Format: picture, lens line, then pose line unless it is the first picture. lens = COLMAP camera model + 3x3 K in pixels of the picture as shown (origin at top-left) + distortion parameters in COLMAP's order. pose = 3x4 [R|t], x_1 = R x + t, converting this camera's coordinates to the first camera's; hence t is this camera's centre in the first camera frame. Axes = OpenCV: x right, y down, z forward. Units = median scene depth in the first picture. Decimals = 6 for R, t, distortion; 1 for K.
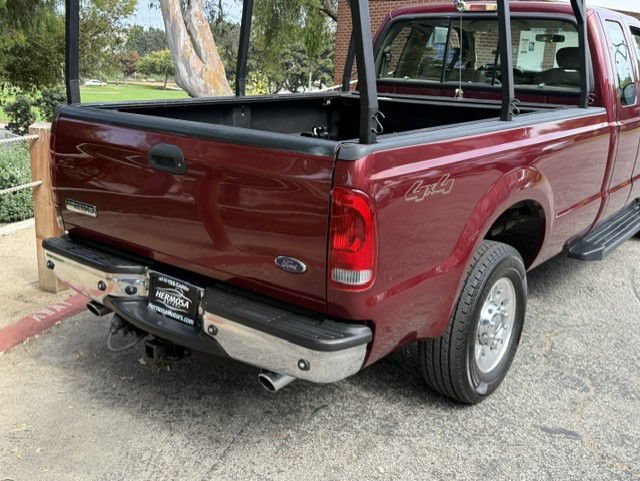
lens RADIAL K [[662.8, 0, 322.3], [0, 662.8, 237.7], [0, 0, 1]] dist [0.049950, -0.028162]
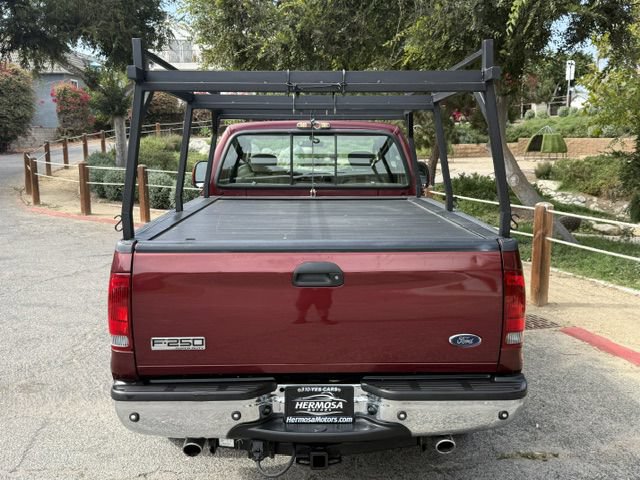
lens RADIAL K [[625.9, 0, 320.0], [0, 625.9, 240.0], [0, 0, 1]] dist [0.310302, -0.828717]
pose [[0.779102, -0.119146, 0.615471, -0.775398], [0.191648, 0.980038, -0.052879, -0.105314], [-0.596885, 0.159152, 0.786383, 0.153356]]
